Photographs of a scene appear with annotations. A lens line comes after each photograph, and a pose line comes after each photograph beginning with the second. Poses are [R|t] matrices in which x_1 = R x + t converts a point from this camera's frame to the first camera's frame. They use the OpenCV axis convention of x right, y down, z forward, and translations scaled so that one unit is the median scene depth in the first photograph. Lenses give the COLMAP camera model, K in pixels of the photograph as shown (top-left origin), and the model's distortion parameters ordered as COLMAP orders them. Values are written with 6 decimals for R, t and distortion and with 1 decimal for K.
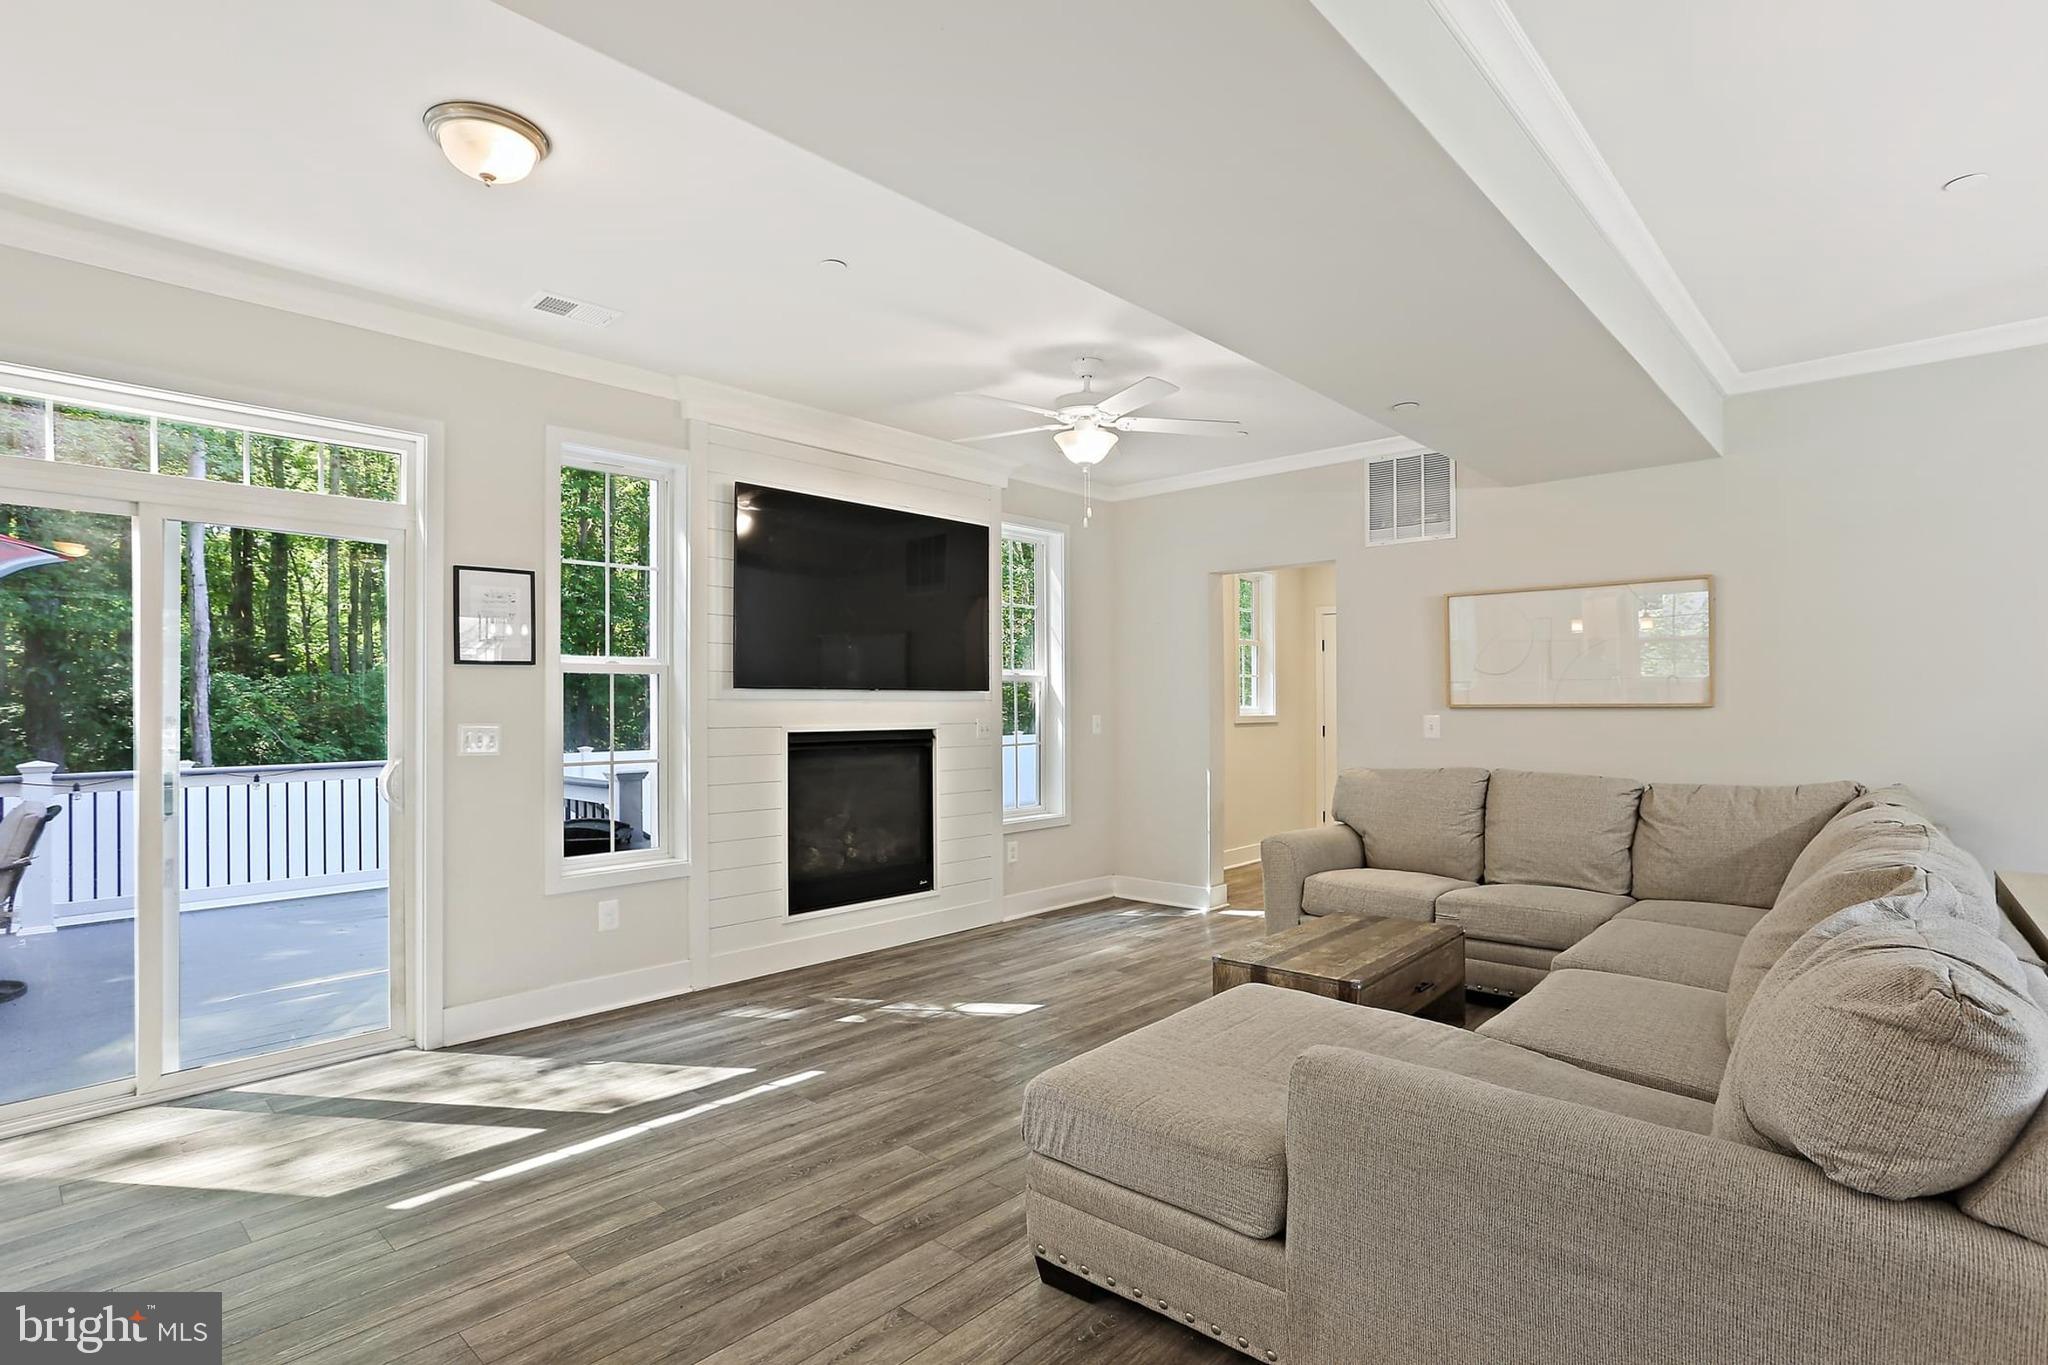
lens RADIAL K [[1009.5, 0, 1022.2], [0, 1009.5, 672.4], [0, 0, 1]] dist [-0.061332, 0.038257]
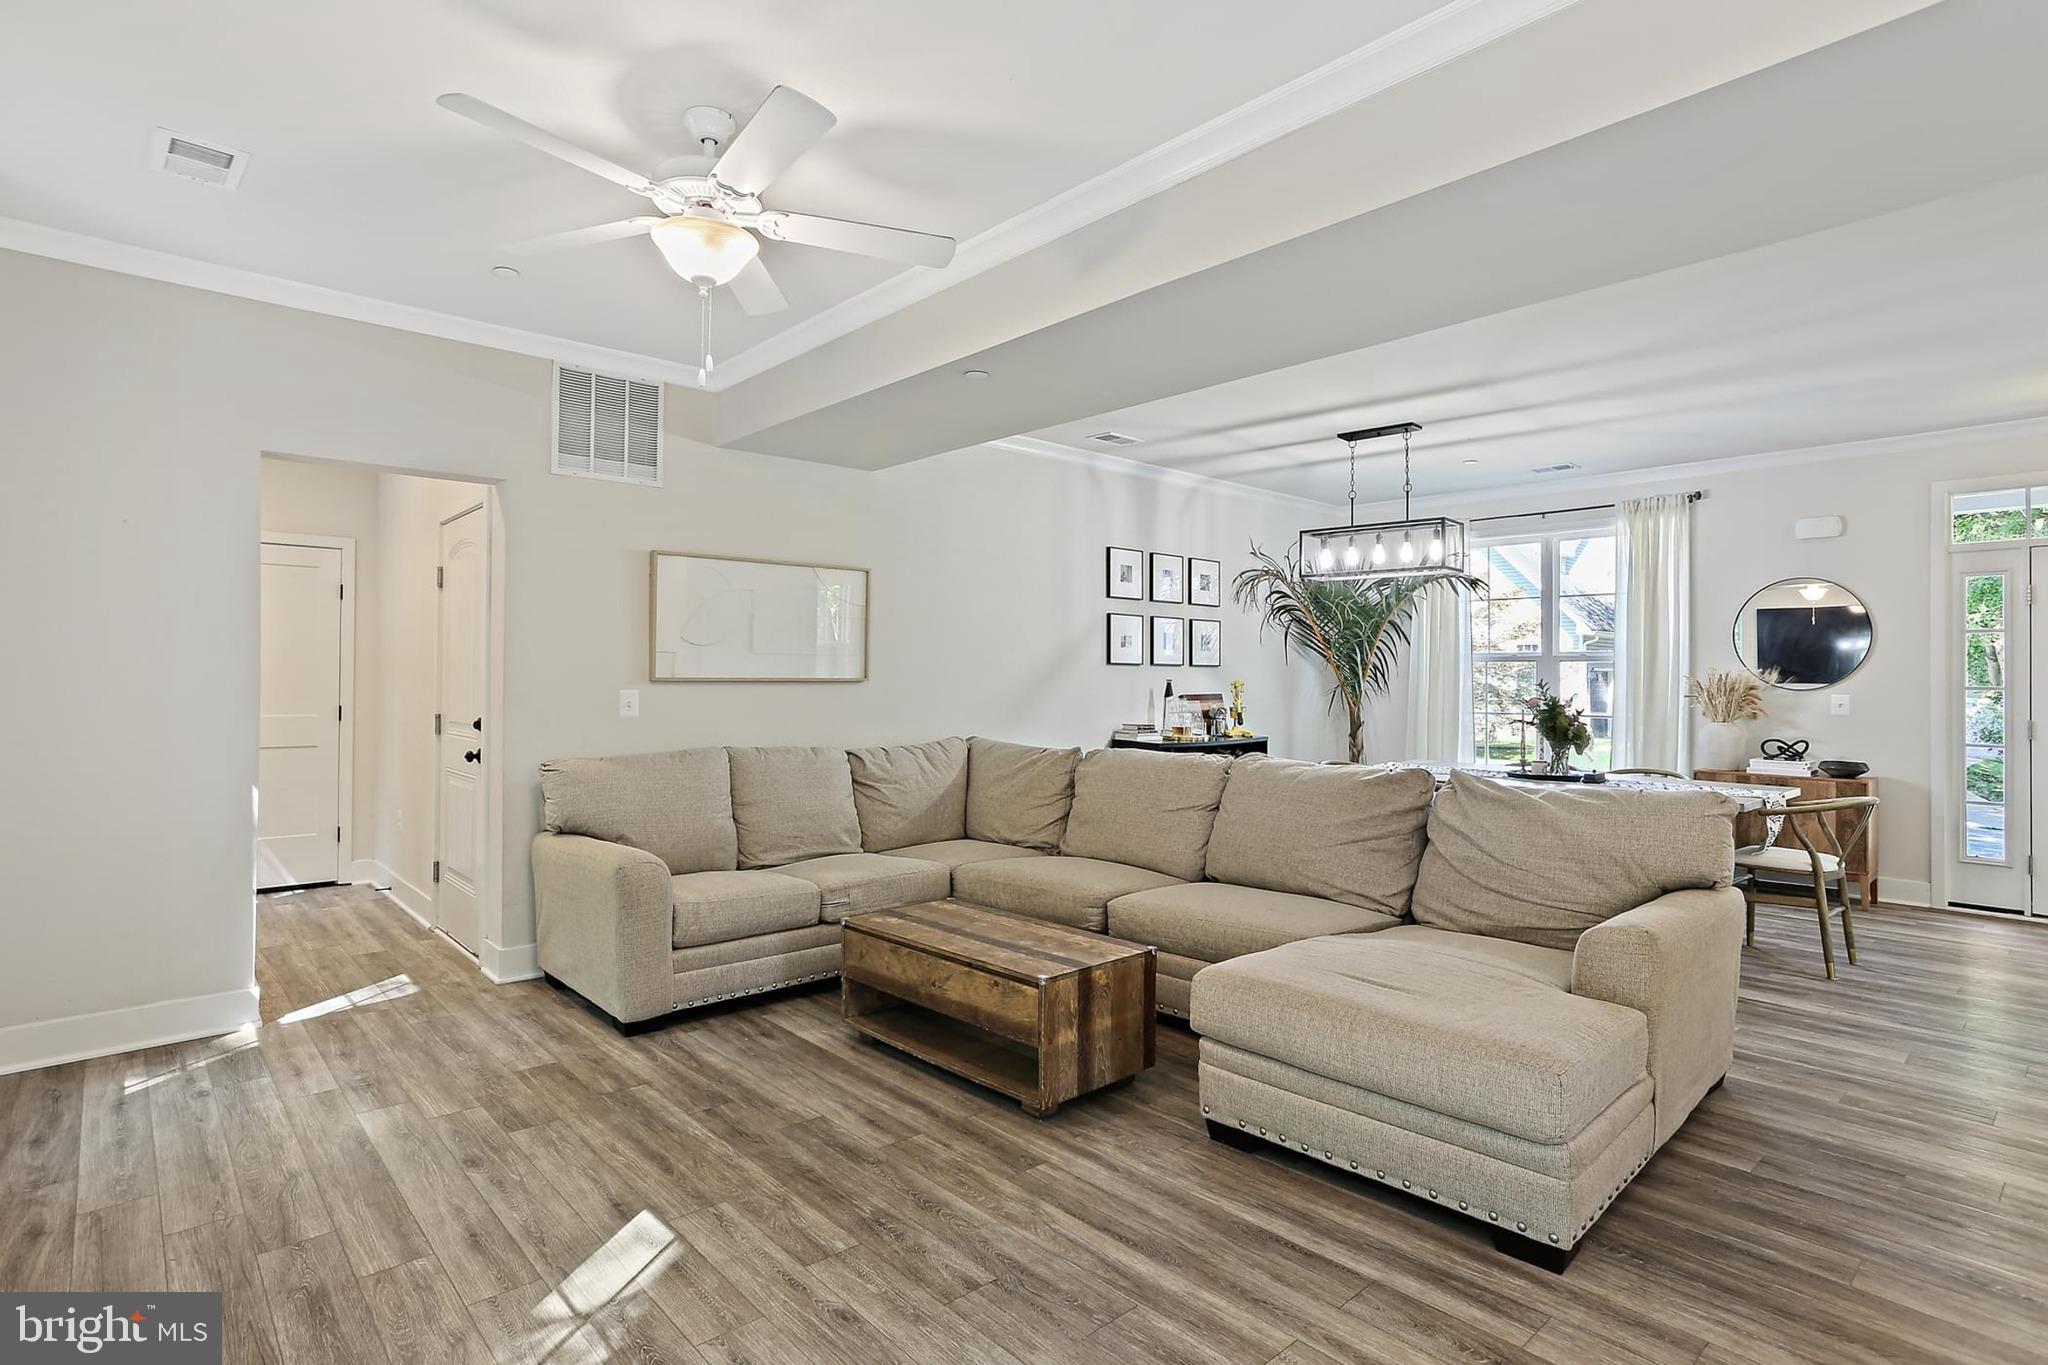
lens RADIAL K [[1017.1, 0, 1011.3], [0, 1017.1, 665.1], [0, 0, 1]] dist [-0.032181, 0.001267]
pose [[0.091895, 0.018519, 0.995596, -0.639555], [-0.040063, 0.999086, -0.014886, 0.032585], [-0.994962, -0.038518, 0.092553, 0.921040]]
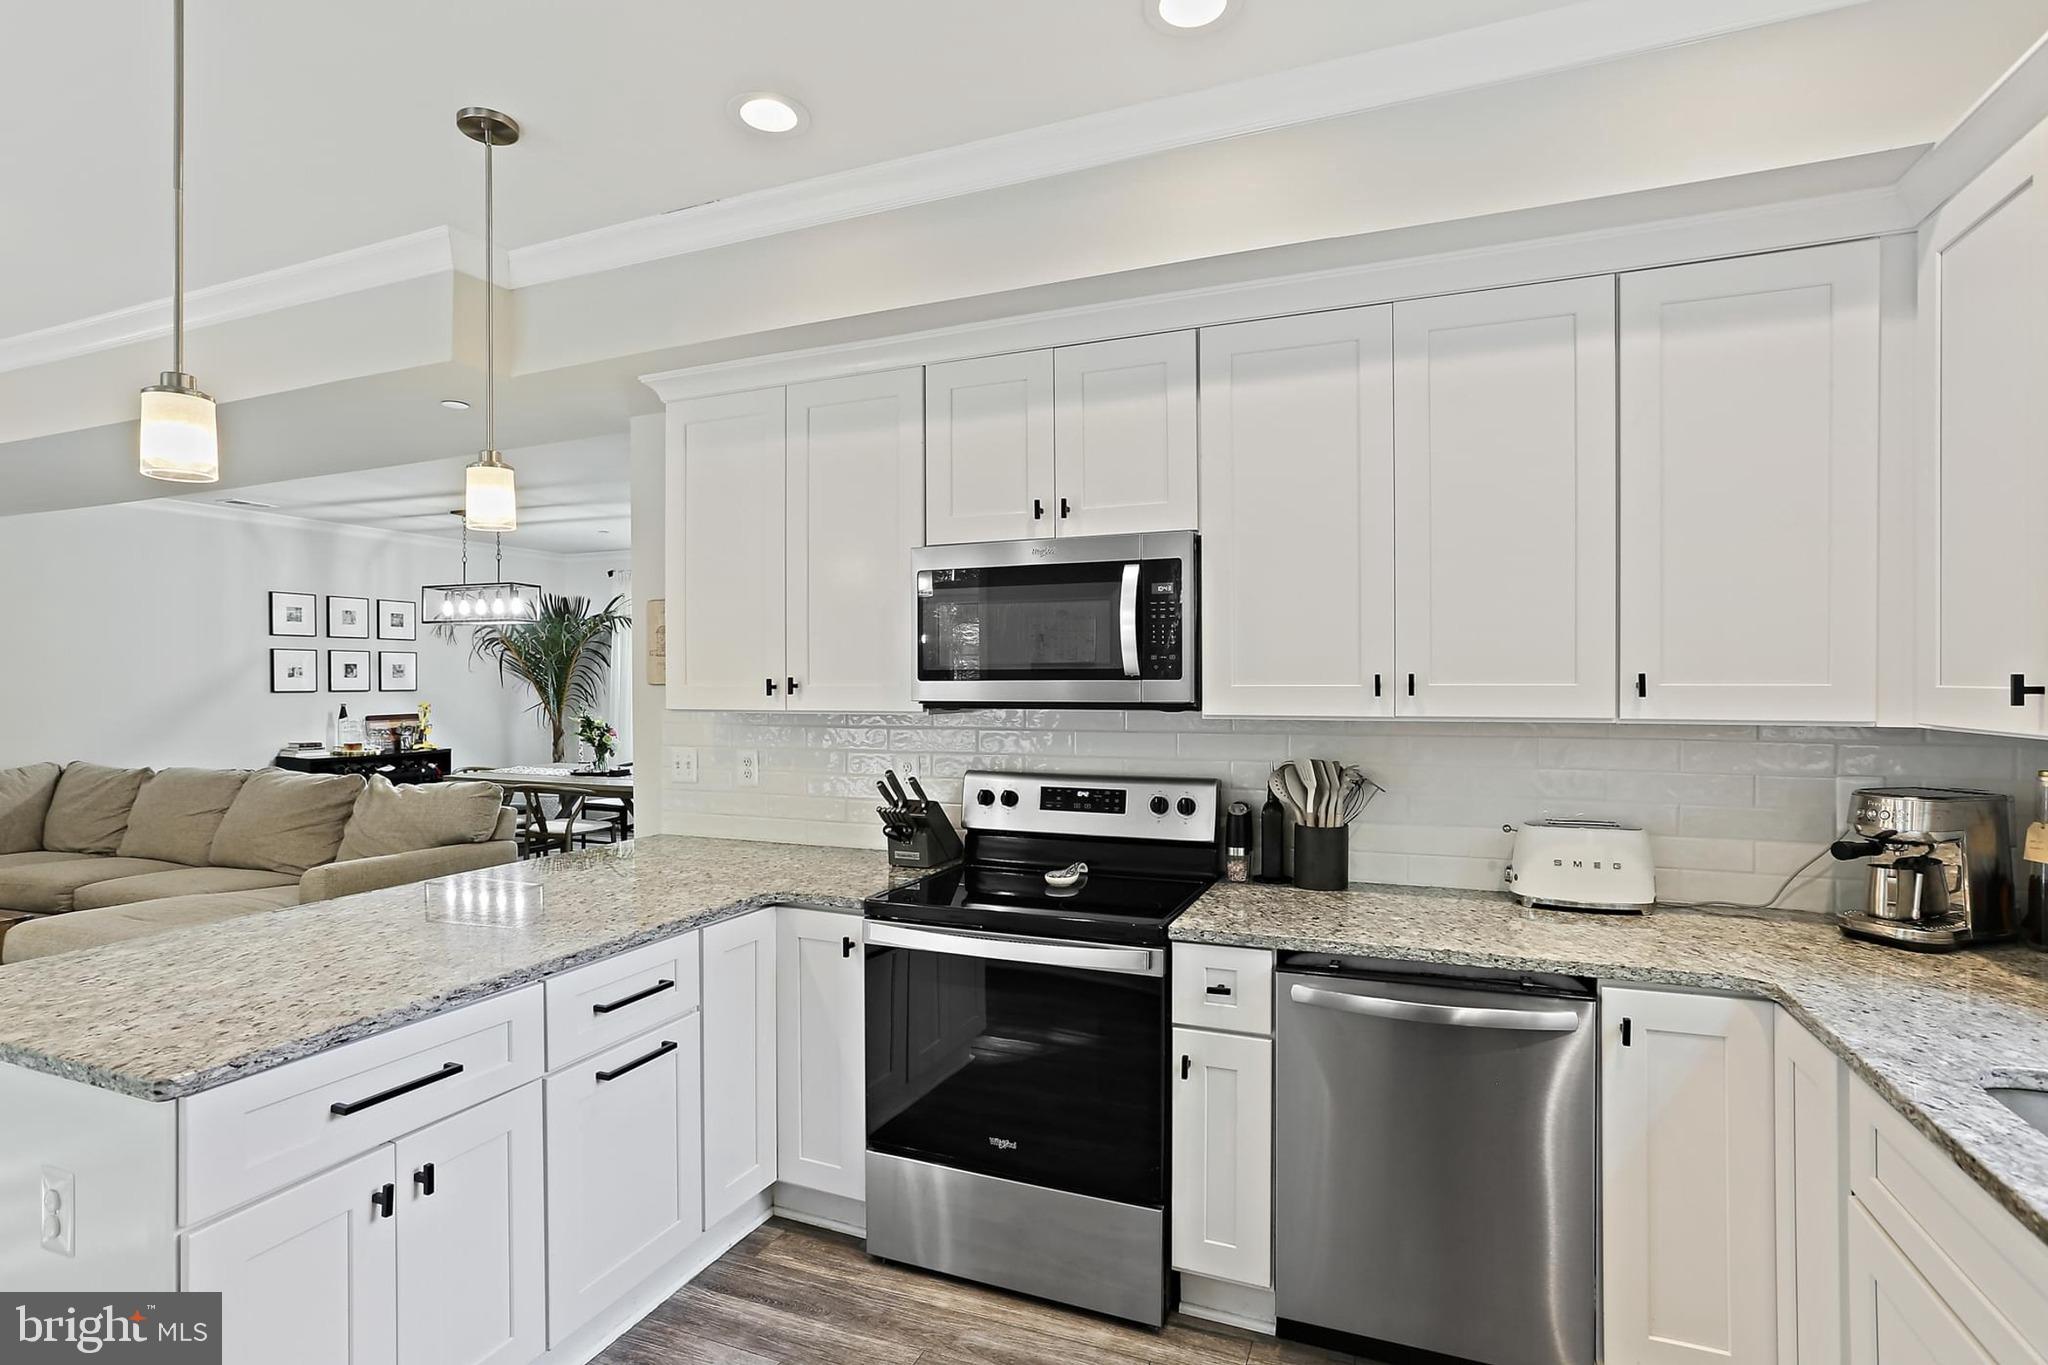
lens RADIAL K [[1009.5, 0, 1022.2], [0, 1009.5, 672.4], [0, 0, 1]] dist [-0.061332, 0.038257]
pose [[-0.341727, 0.012036, 0.939722, -1.309912], [-0.024621, 0.999460, -0.021754, -0.040642], [-0.939477, -0.030571, -0.341247, 0.122217]]
